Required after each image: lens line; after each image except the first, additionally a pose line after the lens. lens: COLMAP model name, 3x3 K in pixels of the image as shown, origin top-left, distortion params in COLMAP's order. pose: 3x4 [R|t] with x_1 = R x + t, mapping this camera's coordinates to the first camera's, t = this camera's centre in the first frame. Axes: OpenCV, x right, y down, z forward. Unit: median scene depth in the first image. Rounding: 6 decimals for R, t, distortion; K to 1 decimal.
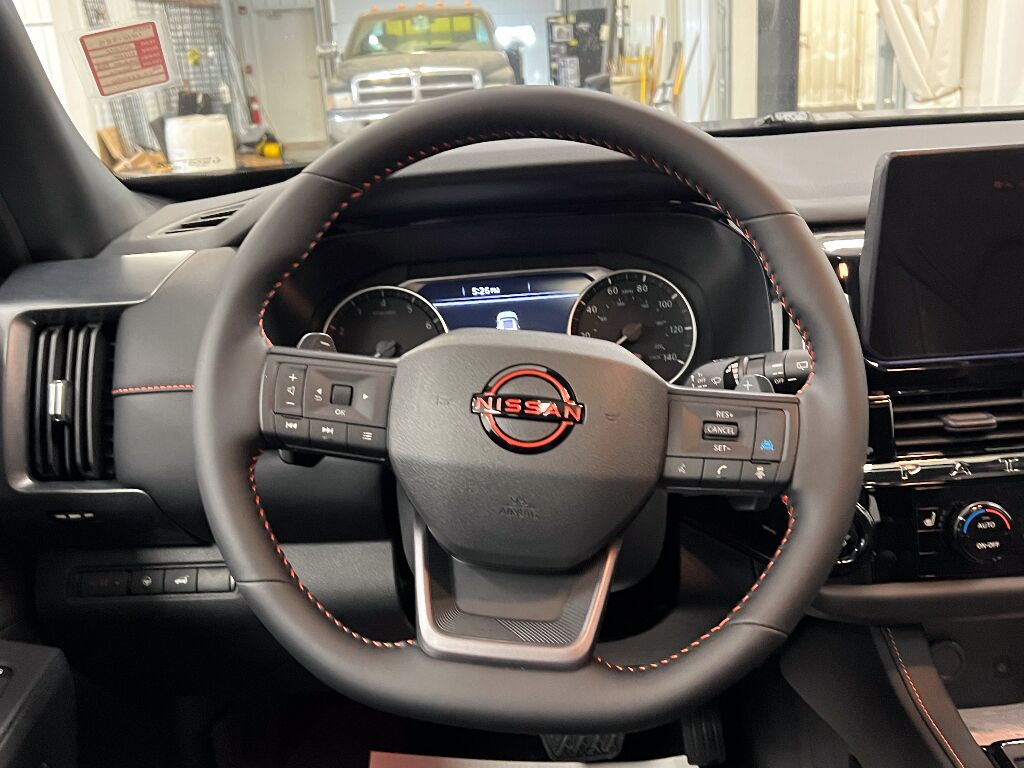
lens RADIAL K [[1050.4, 0, 502.6], [0, 1050.4, 402.7], [0, 0, 1]] dist [0.110403, -0.237417]
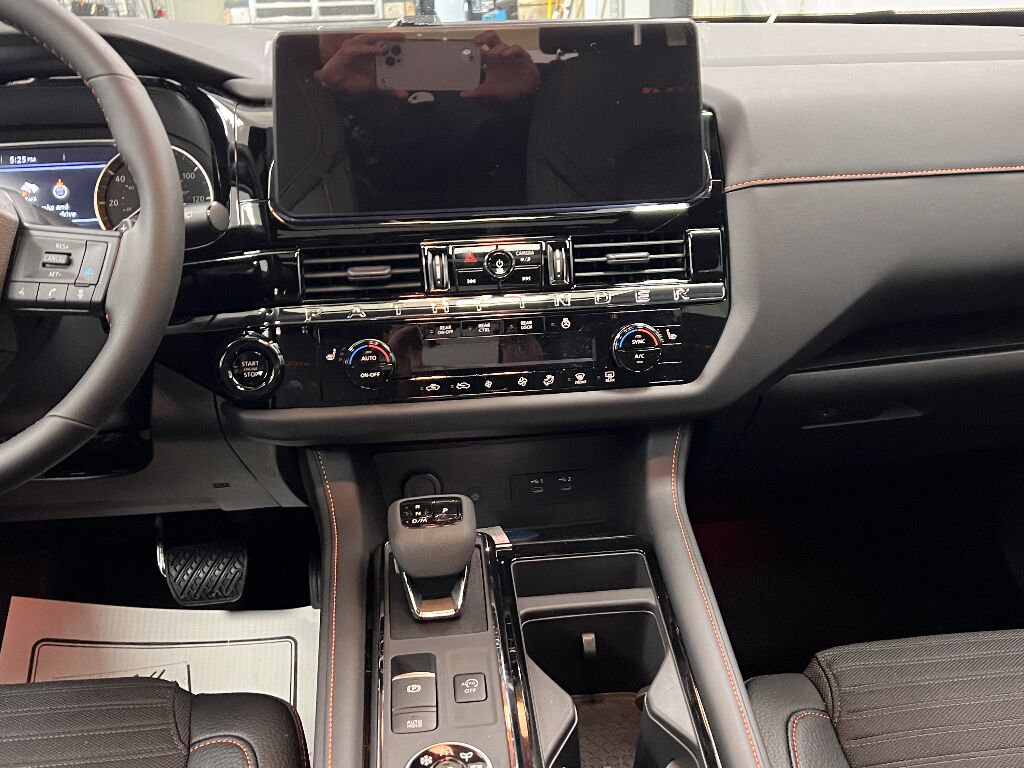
lens RADIAL K [[1050.4, 0, 502.6], [0, 1050.4, 402.7], [0, 0, 1]] dist [0.110403, -0.237417]
pose [[0.998729, 0.008630, 0.049650, 0.479989], [-0.011759, 0.997939, 0.063078, 0.078081], [-0.049004, -0.063581, 0.996773, -0.159118]]
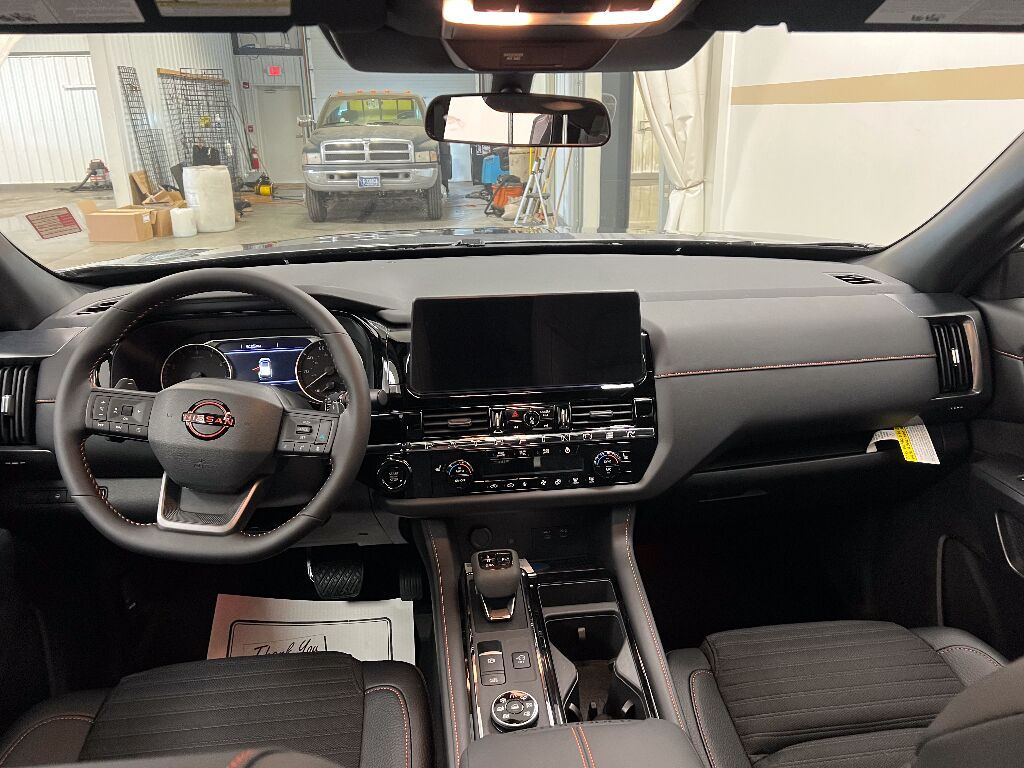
lens RADIAL K [[772.6, 0, 512.0], [0, 772.6, 384.0], [0, 0, 1]] dist [0.072377, -0.098492]
pose [[0.996921, 0.018422, 0.076224, 0.385025], [-0.019493, 0.999721, 0.013332, -0.074292], [-0.075957, -0.014777, 0.997002, -0.495690]]
